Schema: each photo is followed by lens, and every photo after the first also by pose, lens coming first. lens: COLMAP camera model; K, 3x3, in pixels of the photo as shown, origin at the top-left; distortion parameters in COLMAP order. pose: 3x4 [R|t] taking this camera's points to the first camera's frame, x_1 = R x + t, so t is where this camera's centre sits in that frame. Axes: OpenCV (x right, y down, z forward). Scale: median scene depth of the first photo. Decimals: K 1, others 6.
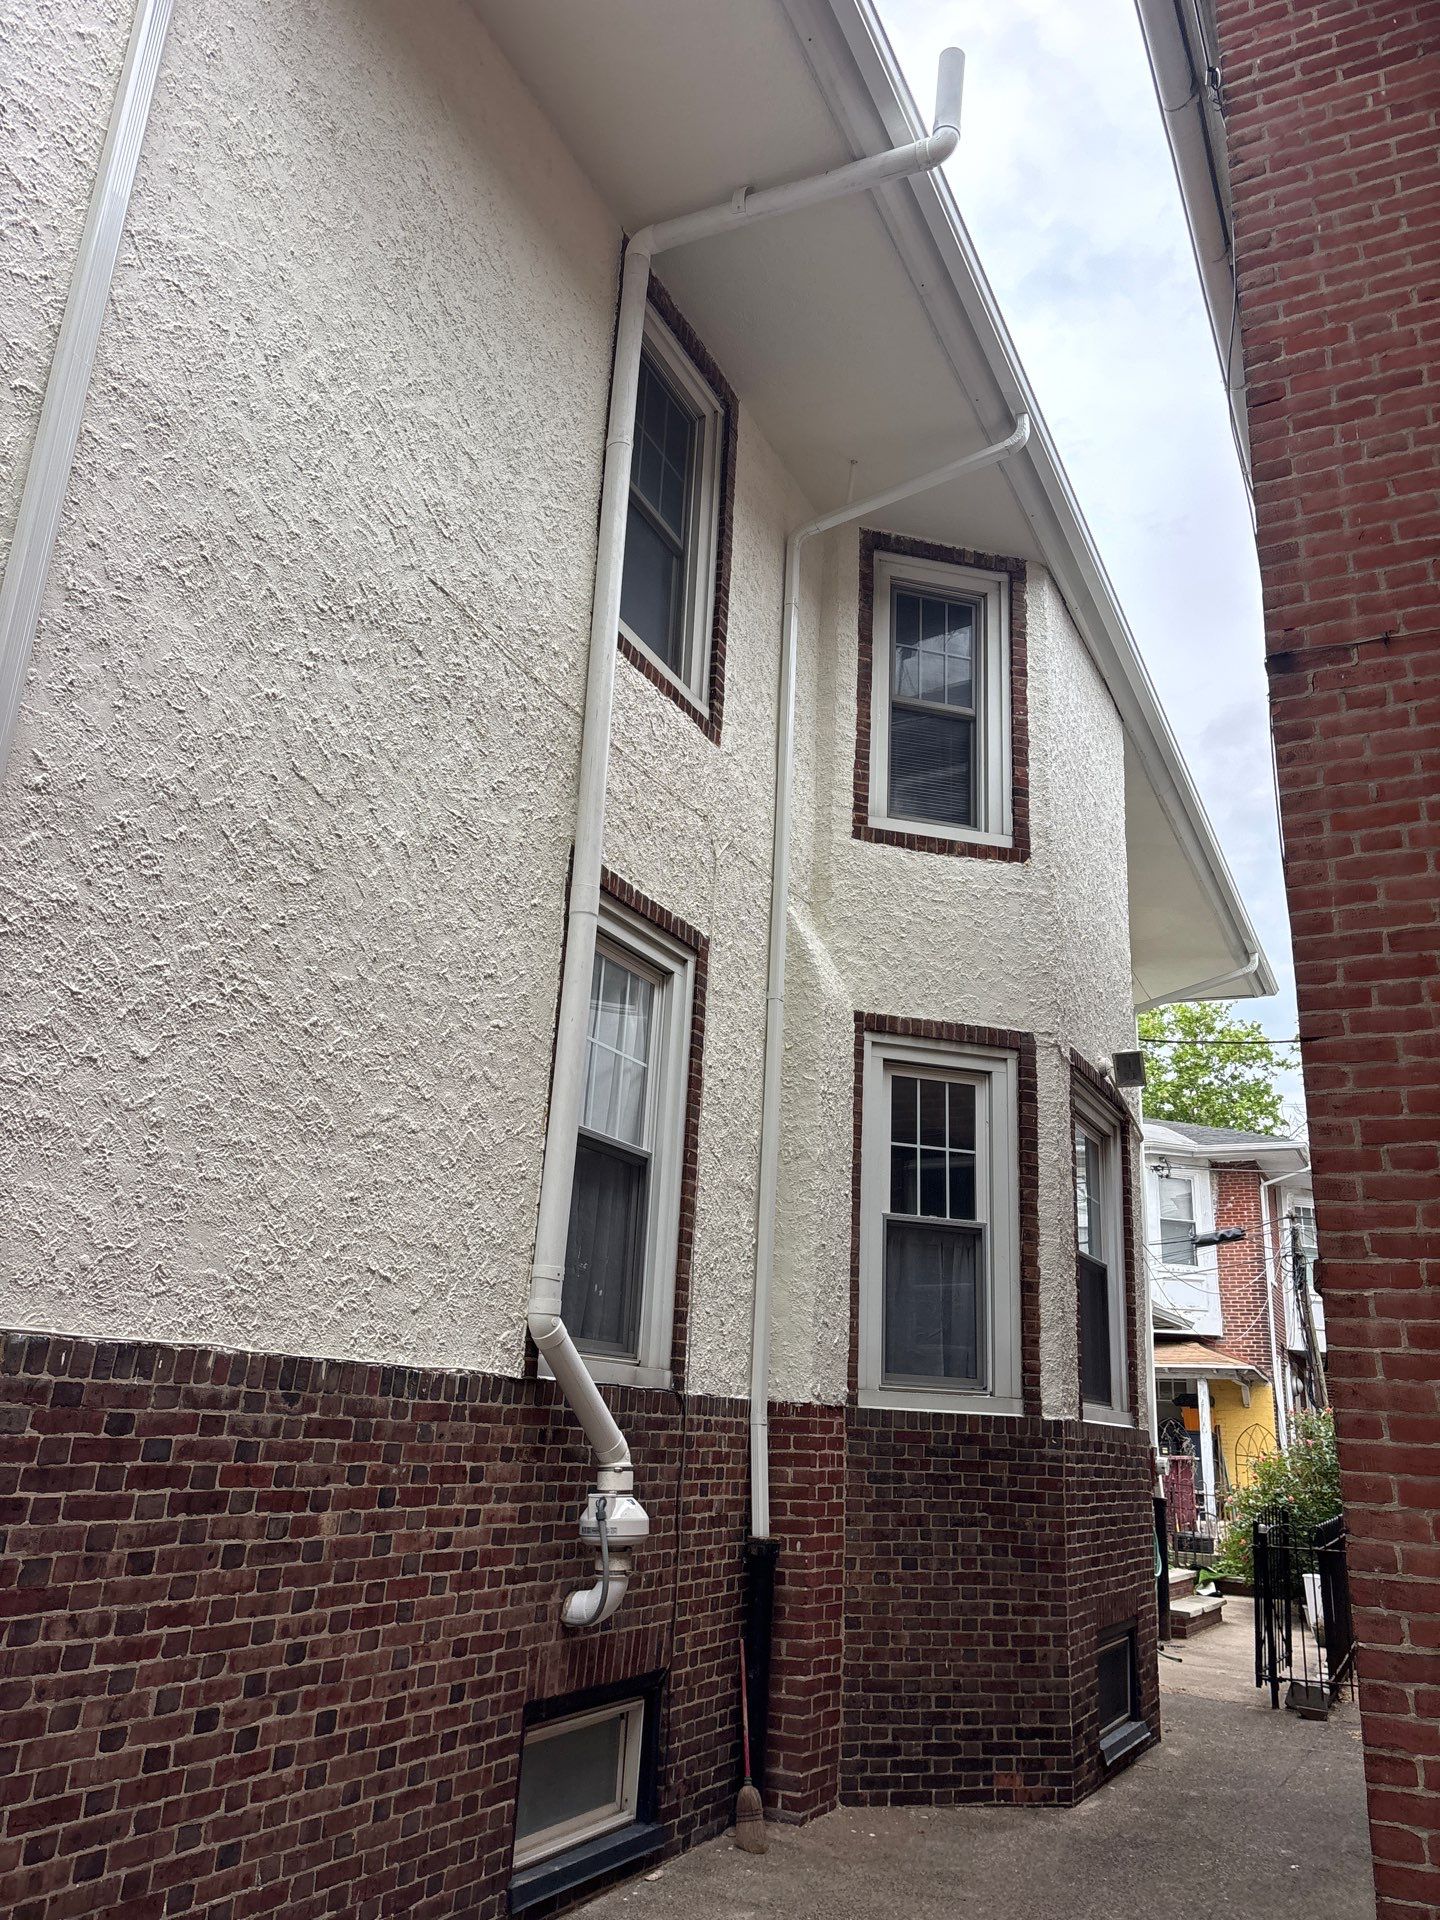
lens RADIAL K [[1455.5, 0, 743.6], [0, 1455.5, 964.4], [0, 0, 1]] dist [0.052796, -0.057975]
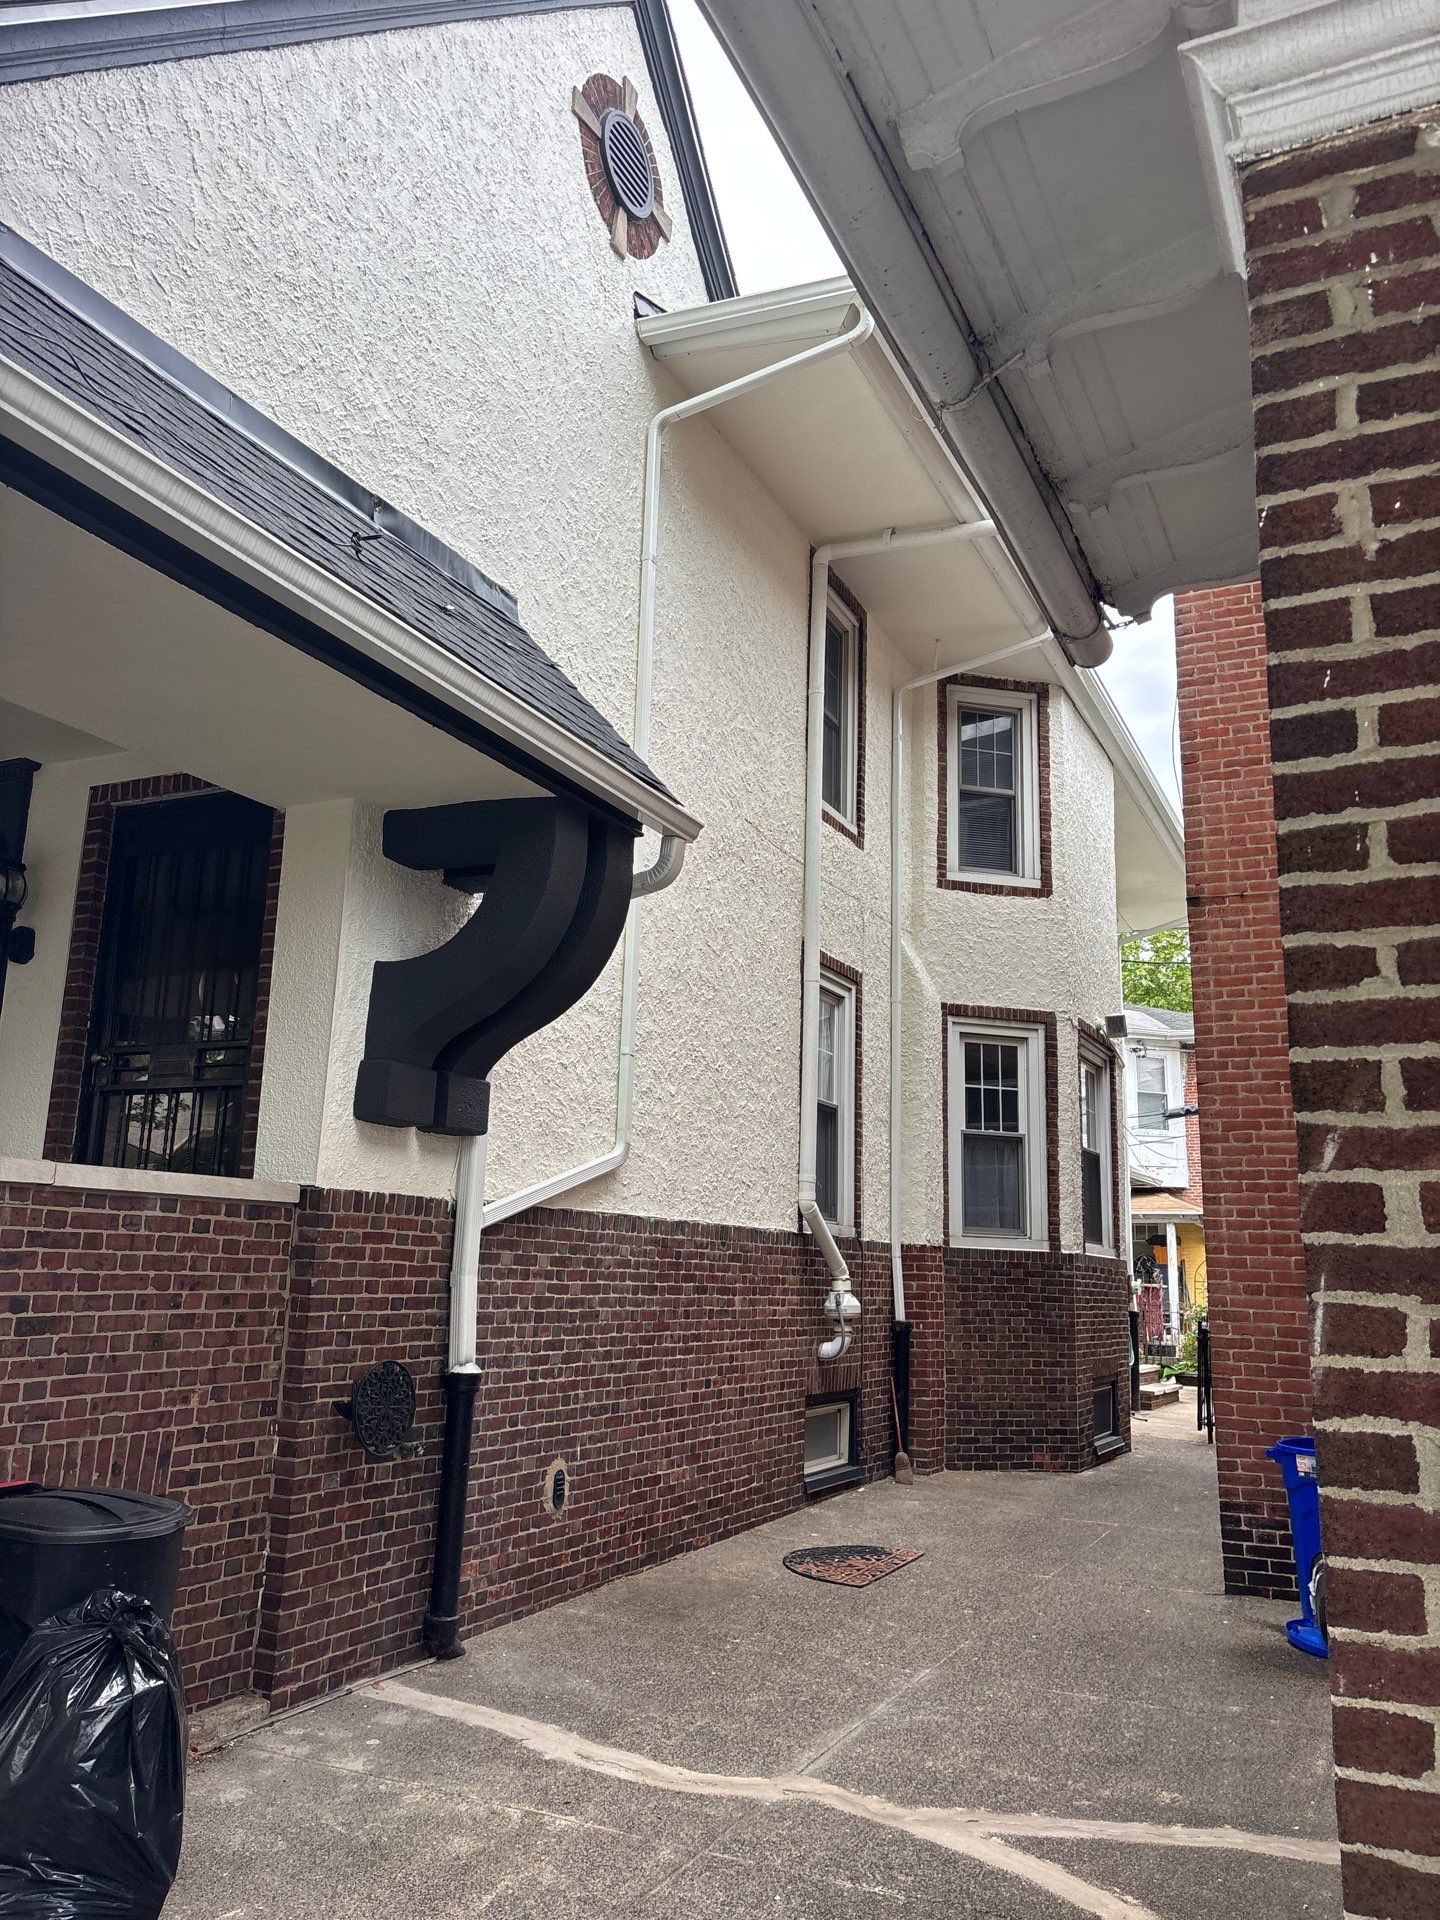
lens RADIAL K [[1446.0, 0, 709.6], [0, 1446.0, 956.0], [0, 0, 1]] dist [0.057039, -0.067096]
pose [[0.999816, -0.015357, -0.011532, -0.222000], [0.016357, 0.995591, 0.092363, -0.237110], [0.010063, -0.092535, 0.995659, -0.793379]]
